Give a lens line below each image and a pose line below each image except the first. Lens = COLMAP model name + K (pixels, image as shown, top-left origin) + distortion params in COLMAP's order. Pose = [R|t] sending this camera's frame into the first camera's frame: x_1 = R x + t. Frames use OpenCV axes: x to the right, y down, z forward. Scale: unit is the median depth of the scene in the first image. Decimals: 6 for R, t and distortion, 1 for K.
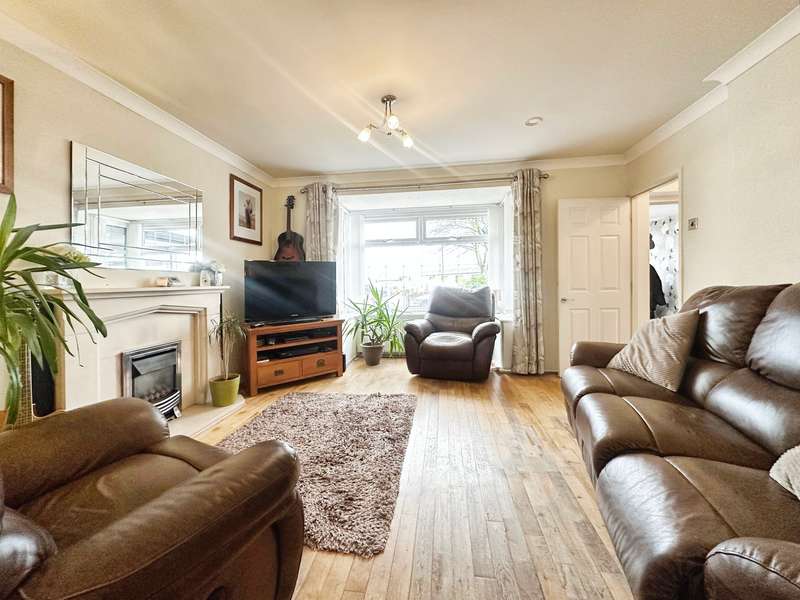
lens RADIAL K [[321.6, 0, 399.1], [0, 321.6, 295.4], [0, 0, 1]] dist [-0.000384, 0.000269]
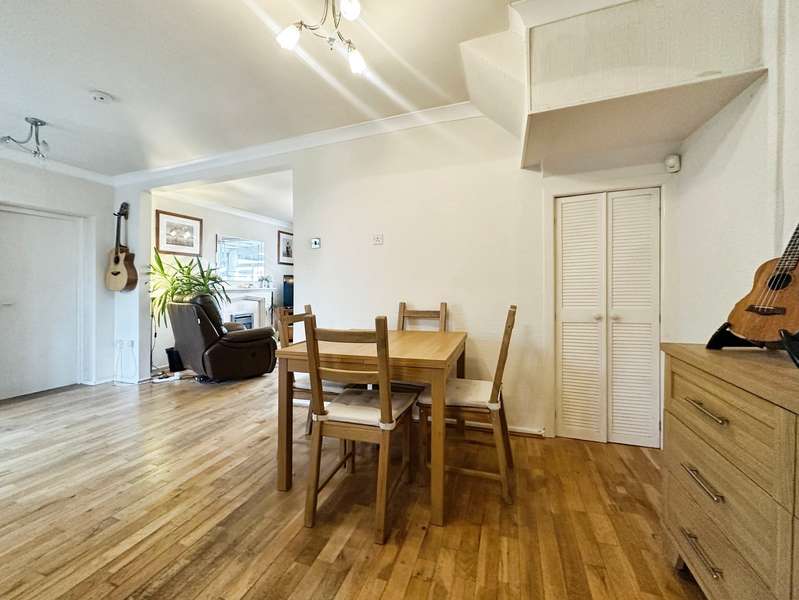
lens RADIAL K [[323.0, 0, 398.5], [0, 323.0, 298.1], [0, 0, 1]] dist [-0.001406, 0.000340]
pose [[0.979959, 0.004291, -0.199154, 0.614281], [-0.003907, 0.999990, 0.002317, 0.027064], [0.199162, -0.001492, 0.979966, -0.815718]]
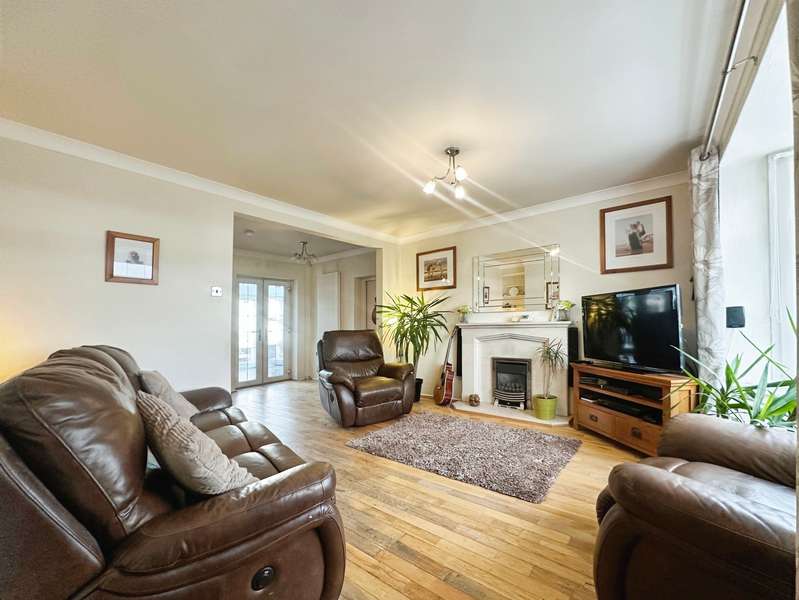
lens RADIAL K [[323.0, 0, 401.6], [0, 323.0, 307.3], [0, 0, 1]] dist [-0.001406, 0.000340]
pose [[-0.514289, -0.003688, -0.857609, 0.706273], [0.003395, 0.999974, -0.006336, -0.070305], [0.857610, -0.006170, -0.514263, 1.036774]]
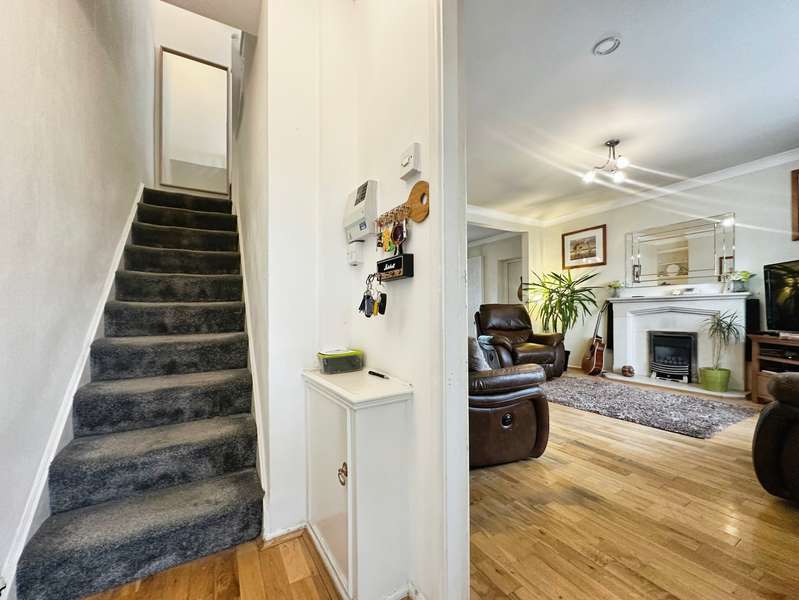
lens RADIAL K [[323.0, 0, 398.5], [0, 323.0, 300.5], [0, 0, 1]] dist [-0.001406, 0.000340]
pose [[-0.787435, 0.012552, -0.616270, 1.018964], [0.009218, 0.999921, 0.008588, -0.021672], [0.616329, 0.001081, -0.787488, 1.088436]]
